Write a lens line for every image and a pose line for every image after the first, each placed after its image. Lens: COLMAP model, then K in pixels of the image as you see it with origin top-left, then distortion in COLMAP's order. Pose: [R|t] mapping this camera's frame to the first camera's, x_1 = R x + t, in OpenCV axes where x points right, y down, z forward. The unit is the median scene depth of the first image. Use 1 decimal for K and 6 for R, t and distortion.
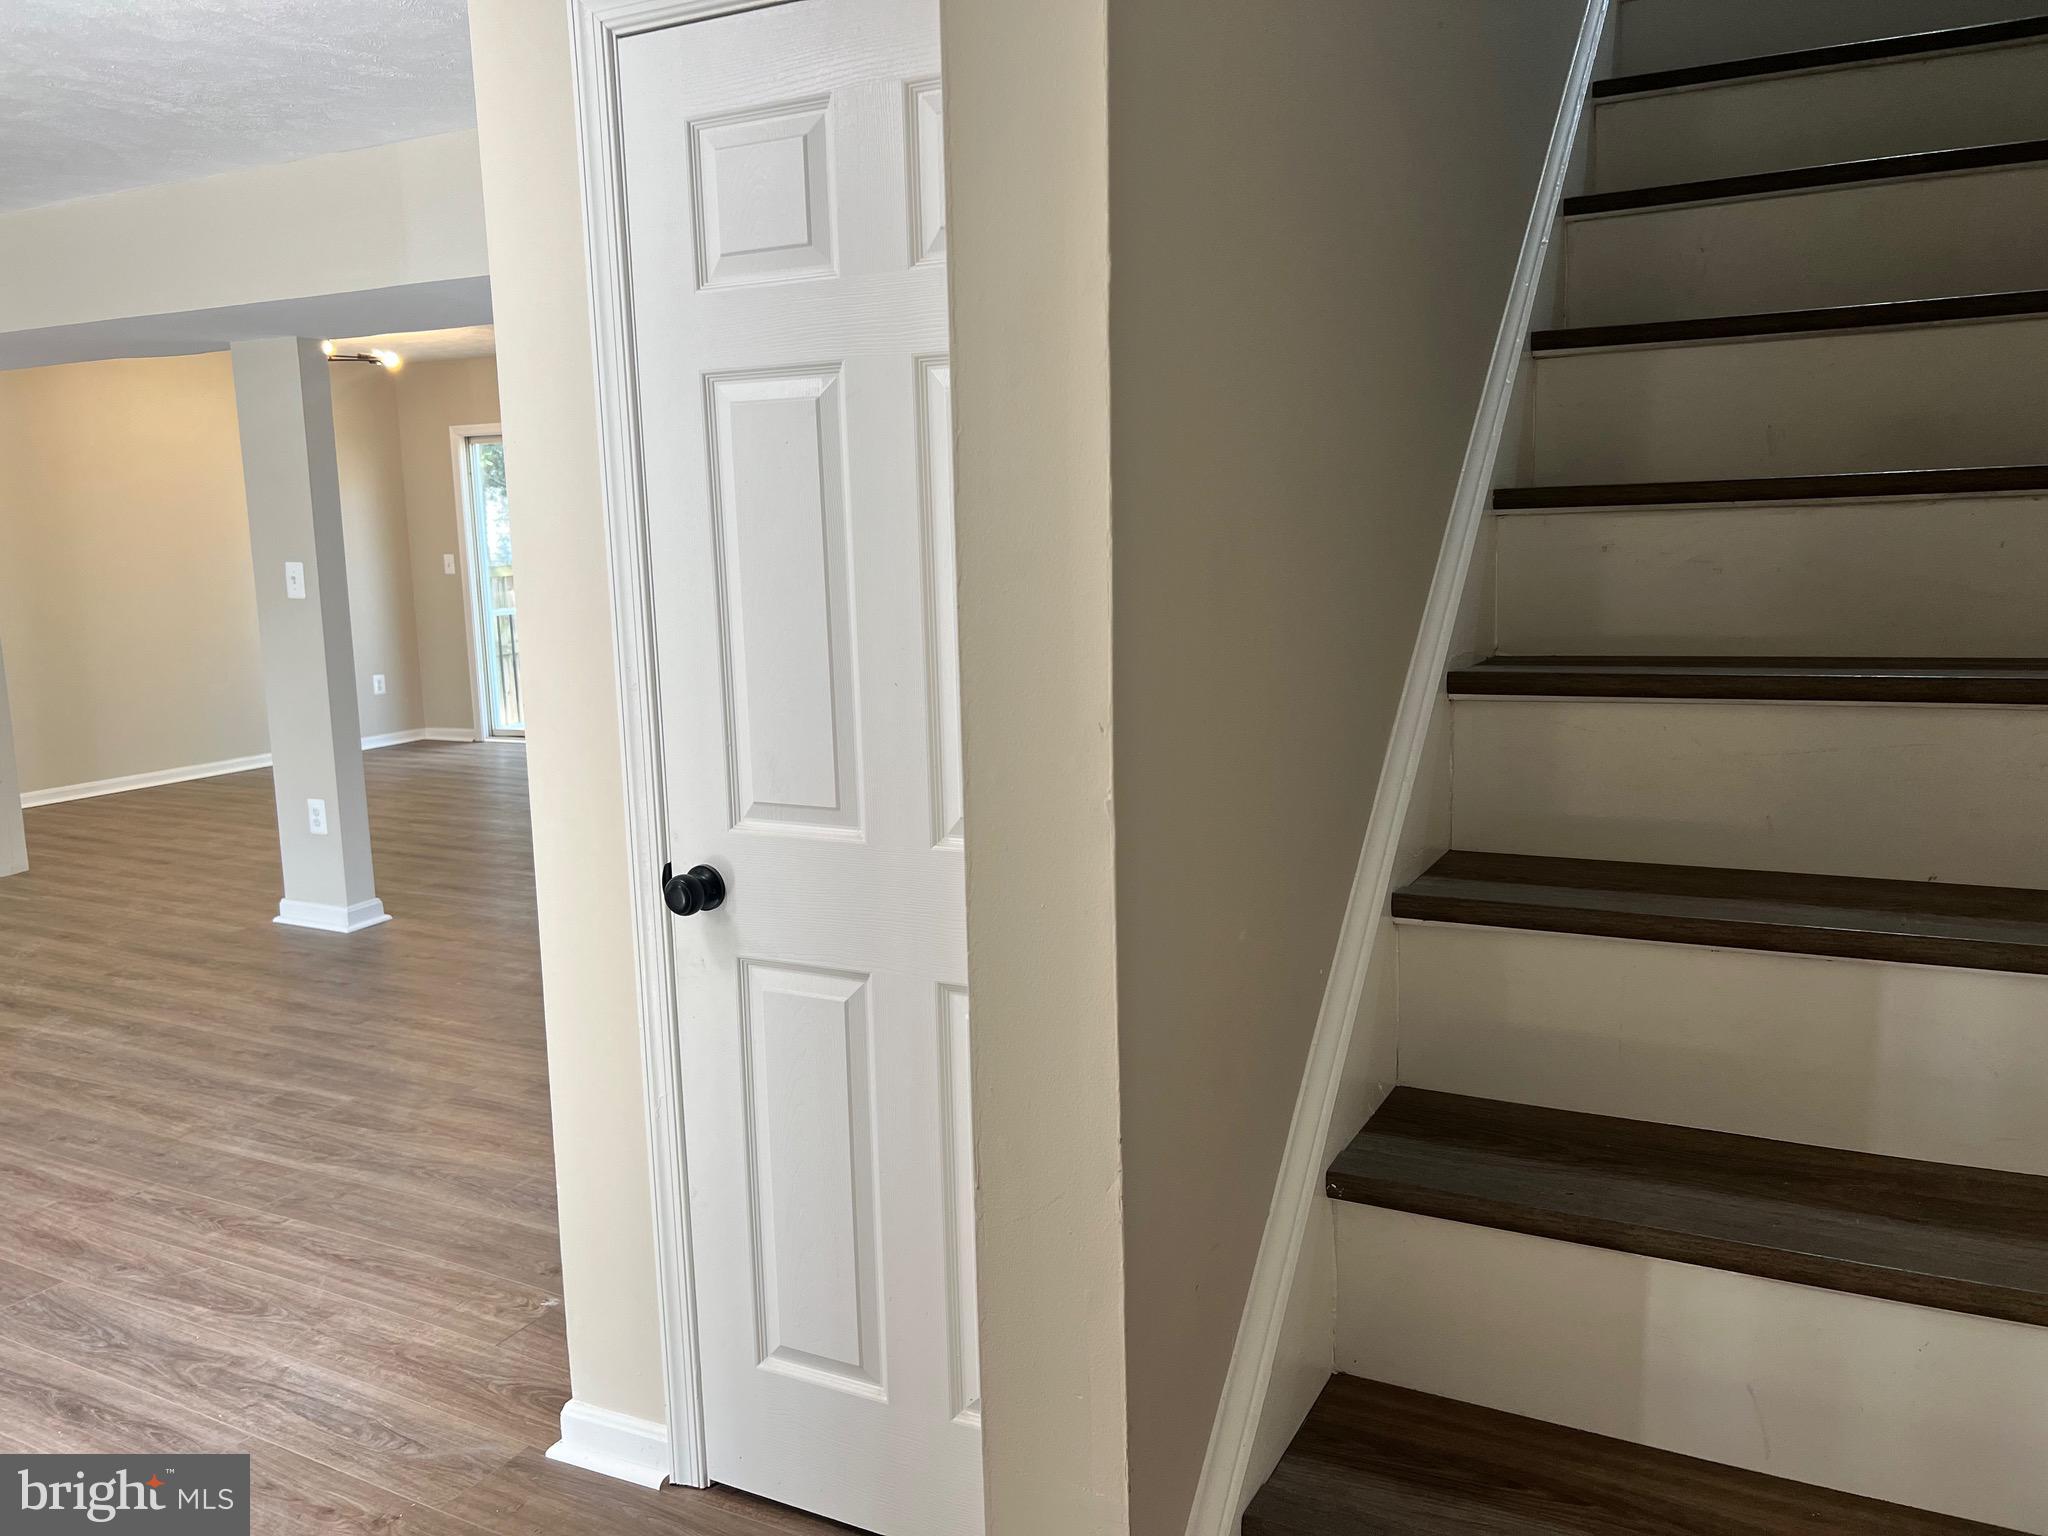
lens RADIAL K [[1542.8, 0, 1031.9], [0, 1542.8, 766.6], [0, 0, 1]] dist [0.049749, -0.055702]
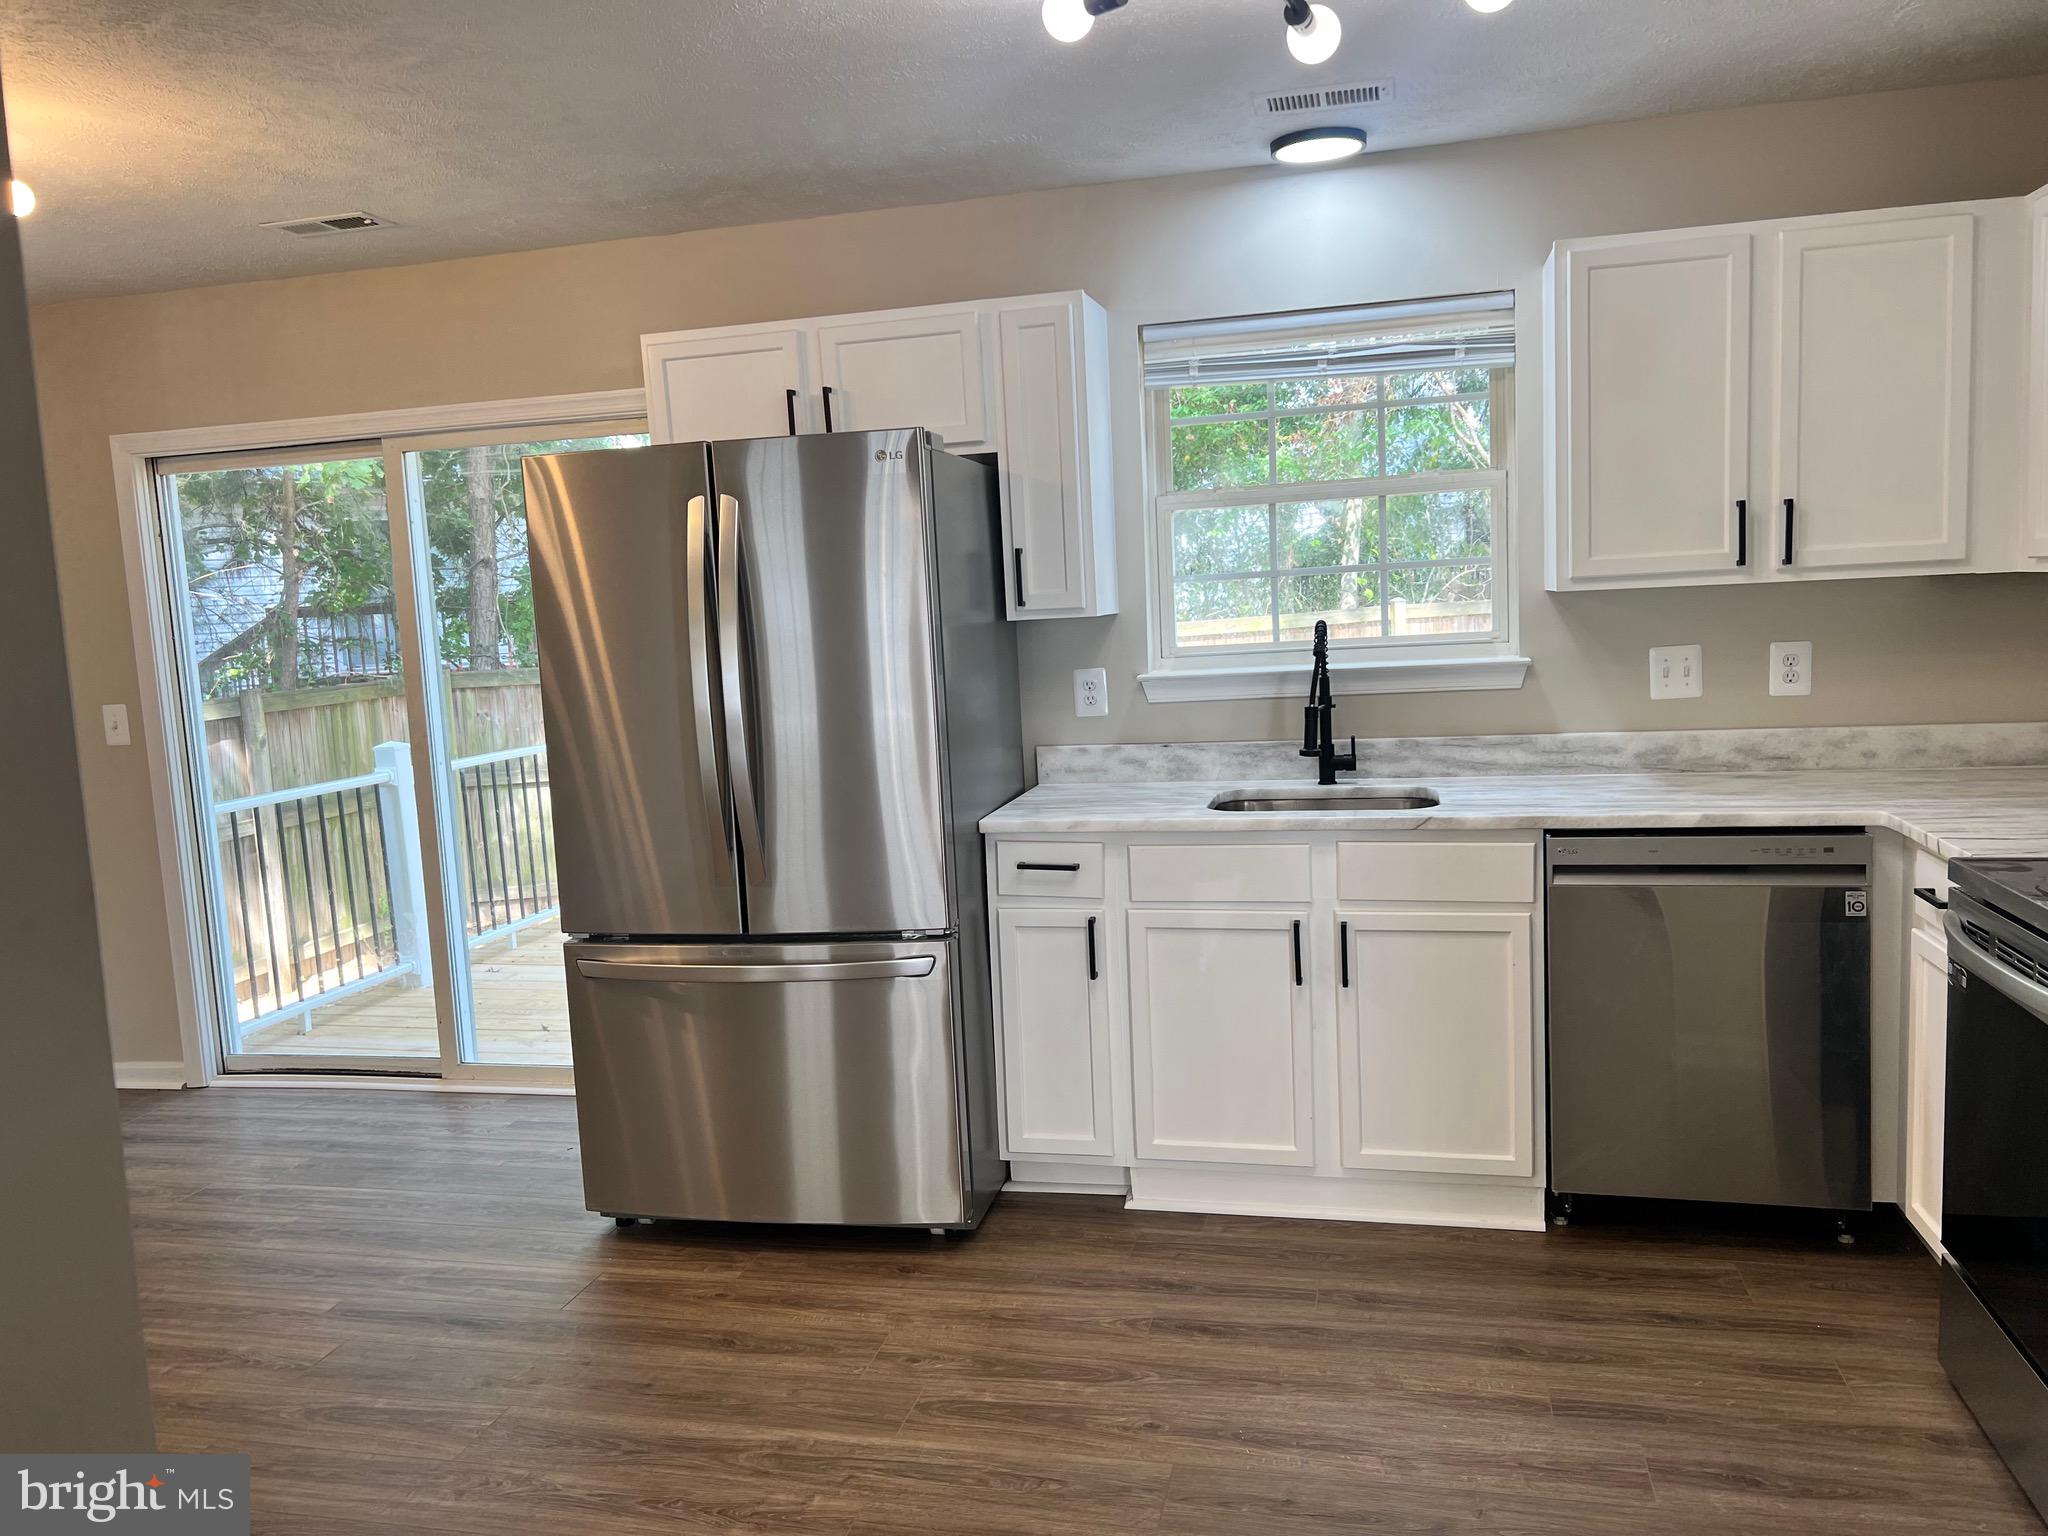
lens RADIAL K [[1542.8, 0, 1009.8], [0, 1542.8, 771.5], [0, 0, 1]] dist [0.049749, -0.055702]
pose [[0.972674, -0.060115, 0.224258, -0.477518], [0.073194, 0.996040, -0.050463, -0.158352], [-0.220336, 0.065499, 0.973222, 1.045999]]
